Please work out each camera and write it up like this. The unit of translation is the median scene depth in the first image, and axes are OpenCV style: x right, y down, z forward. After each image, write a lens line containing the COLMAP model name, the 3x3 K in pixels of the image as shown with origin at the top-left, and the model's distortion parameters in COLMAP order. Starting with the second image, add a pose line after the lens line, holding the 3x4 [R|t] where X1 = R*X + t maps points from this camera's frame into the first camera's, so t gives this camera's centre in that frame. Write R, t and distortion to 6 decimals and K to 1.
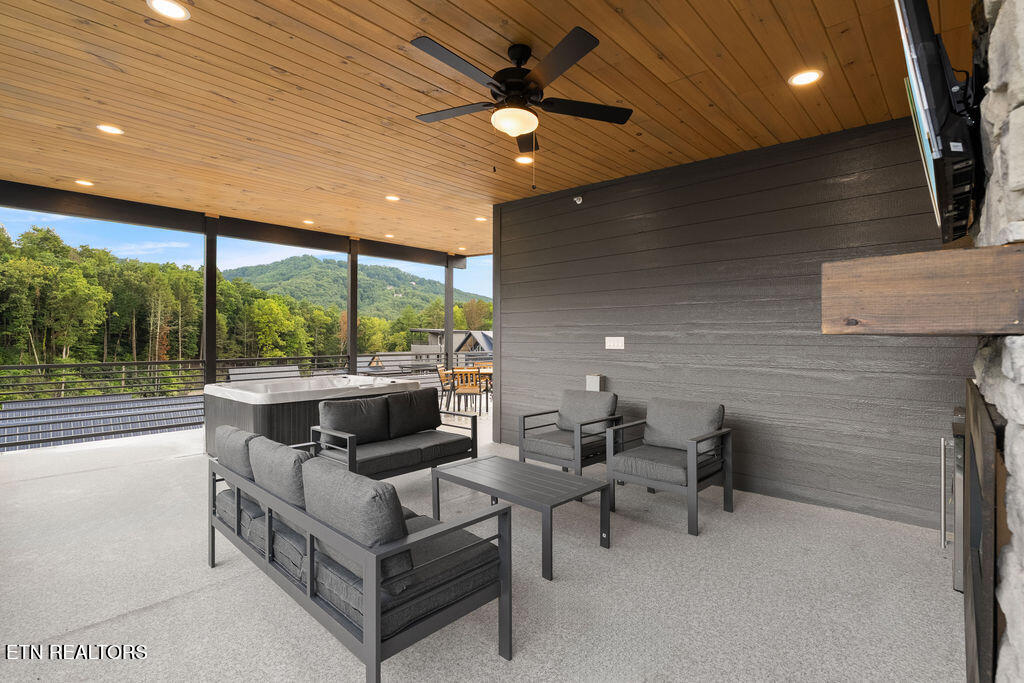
lens RADIAL K [[468.4, 0, 507.5], [0, 468.4, 339.4], [0, 0, 1]] dist [-0.002013, -0.000359]
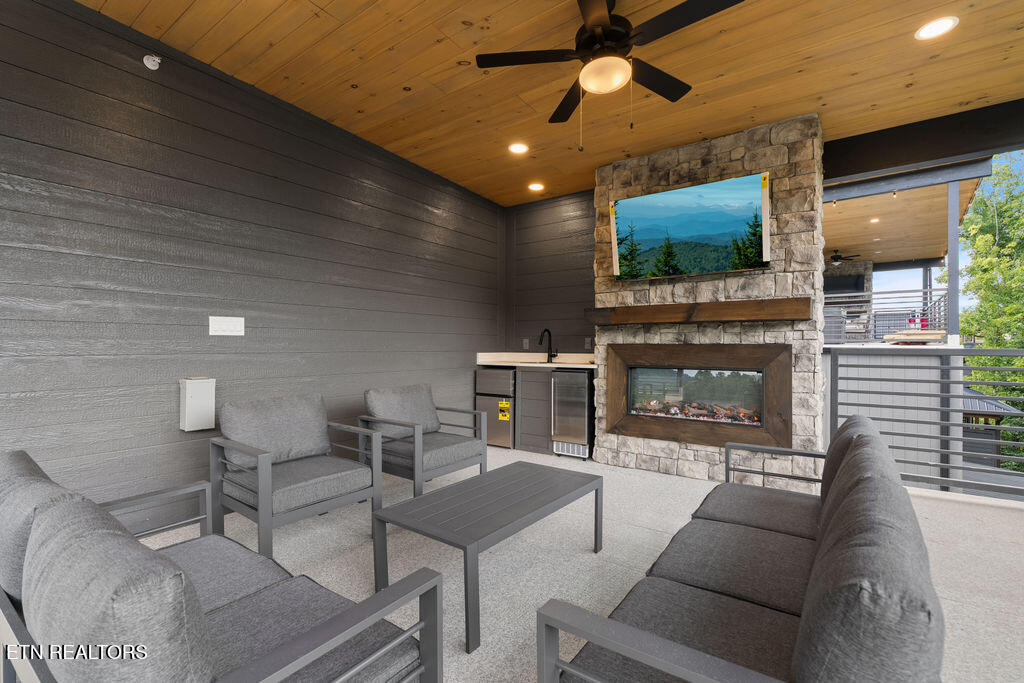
lens RADIAL K [[468.4, 0, 507.5], [0, 468.4, 339.4], [0, 0, 1]] dist [-0.002013, -0.000359]
pose [[-0.136557, 0.009225, 0.990589, -0.456248], [0.000613, 0.999957, -0.009228, 0.029640], [-0.990632, -0.000653, -0.136557, 0.696490]]
